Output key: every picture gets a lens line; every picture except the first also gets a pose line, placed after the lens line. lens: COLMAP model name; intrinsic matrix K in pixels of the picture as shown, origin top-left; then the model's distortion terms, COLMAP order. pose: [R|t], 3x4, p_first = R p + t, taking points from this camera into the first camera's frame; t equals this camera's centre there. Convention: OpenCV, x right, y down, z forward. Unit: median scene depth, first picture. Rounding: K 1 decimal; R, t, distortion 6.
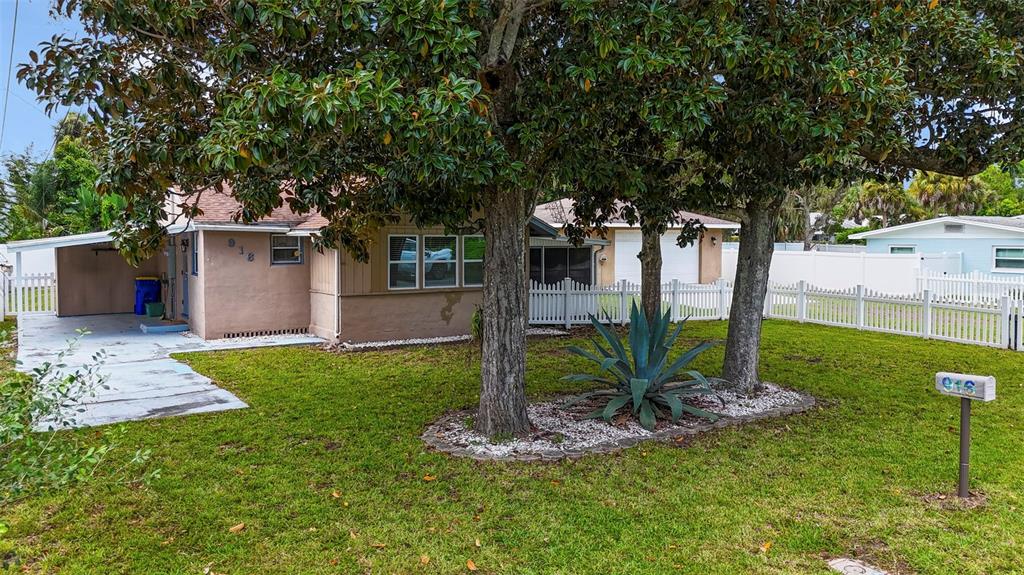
lens RADIAL K [[768.5, 0, 507.9], [0, 768.5, 262.4], [0, 0, 1]] dist [0.079987, -0.053325]
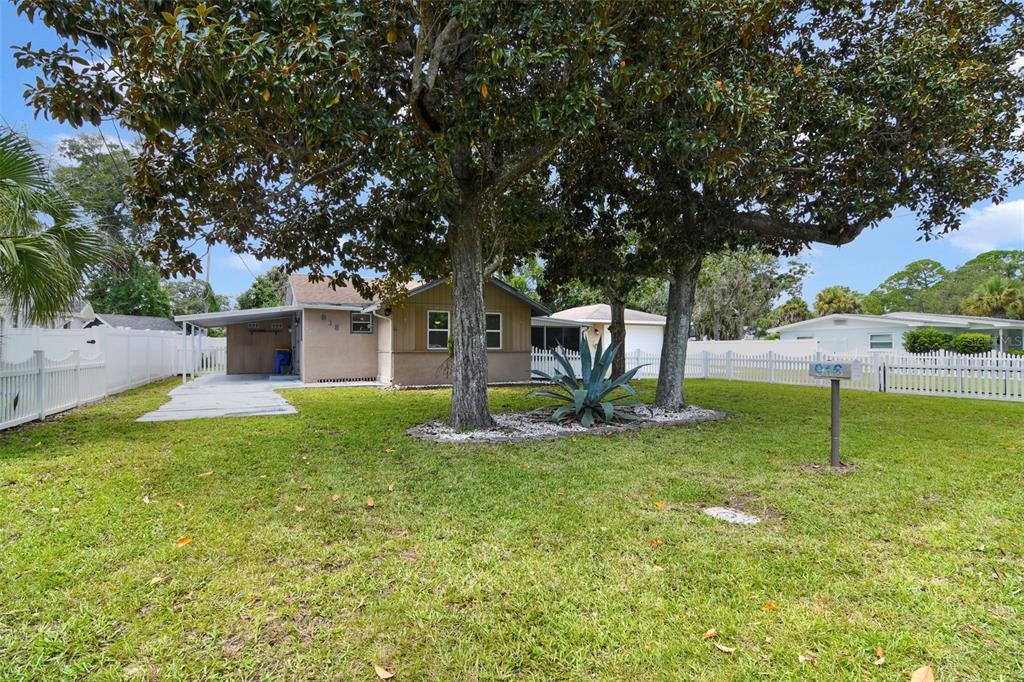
lens RADIAL K [[490.5, 0, 512.0], [0, 490.5, 341.0], [0, 0, 1]] dist [-0.002071, -0.001279]
pose [[0.996723, -0.005737, -0.080685, 0.102639], [0.001538, 0.998645, -0.052010, 0.094312], [0.080874, 0.051715, 0.995382, 0.146767]]
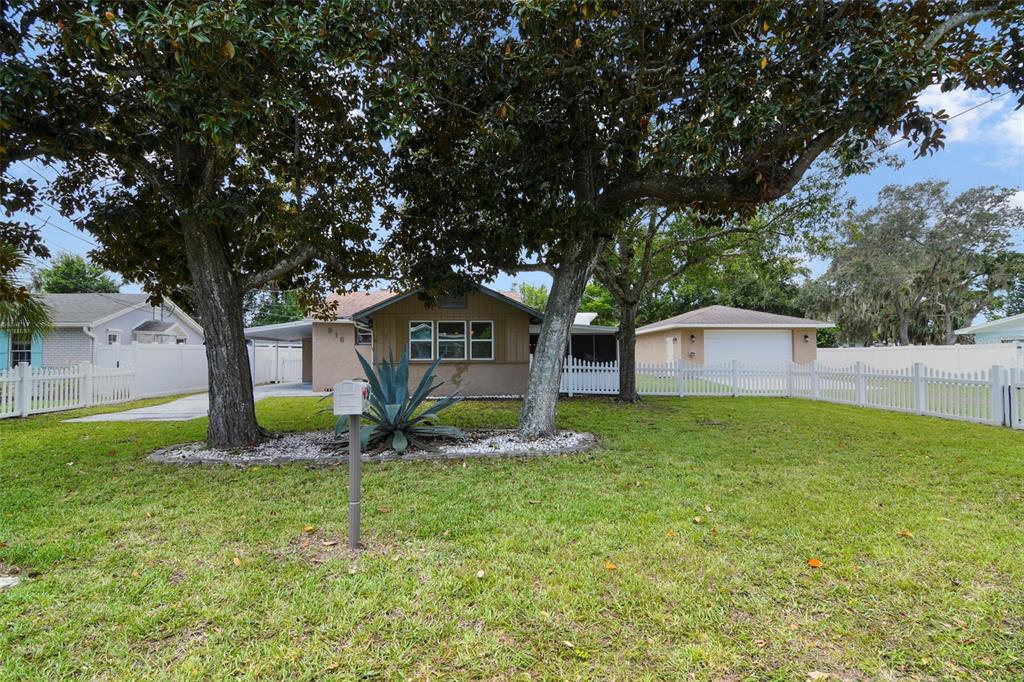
lens RADIAL K [[490.5, 0, 512.0], [0, 490.5, 341.0], [0, 0, 1]] dist [-0.002071, -0.001279]
pose [[0.888807, -0.024182, -0.457644, 0.583053], [-0.008221, 0.997605, -0.068681, 0.084254], [0.458209, 0.064807, 0.886479, 0.404673]]
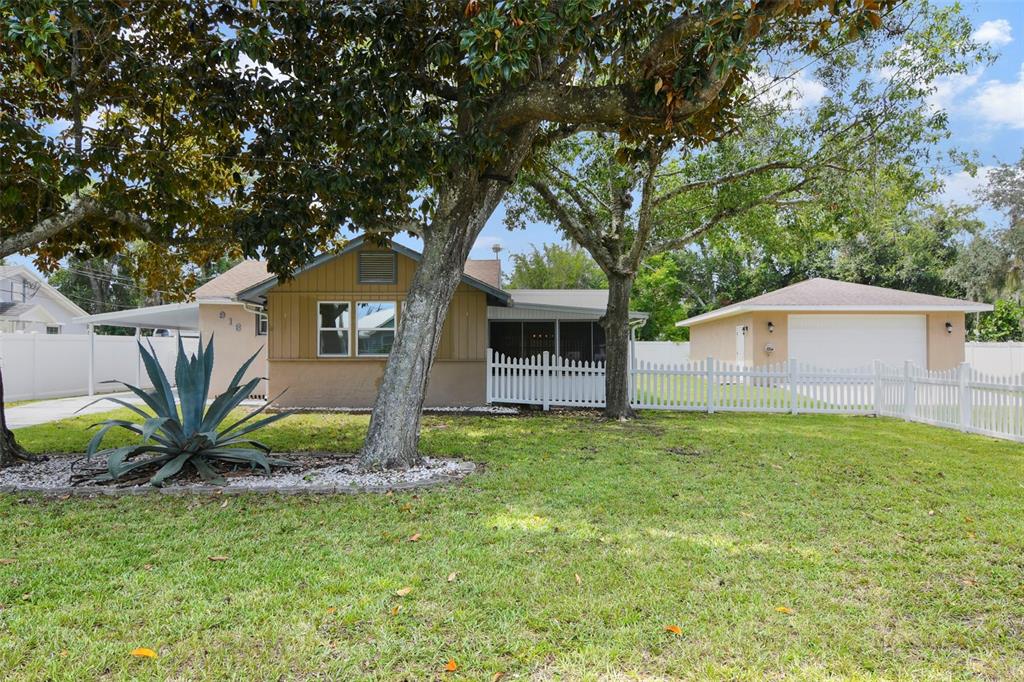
lens RADIAL K [[695.1, 0, 508.3], [0, 695.1, 343.4], [0, 0, 1]] dist [-0.000986, -0.001379]
pose [[0.839155, -0.011490, -0.543771, 0.760942], [-0.017839, 0.998657, -0.048632, 0.080916], [0.543600, 0.050510, 0.837823, 0.517839]]
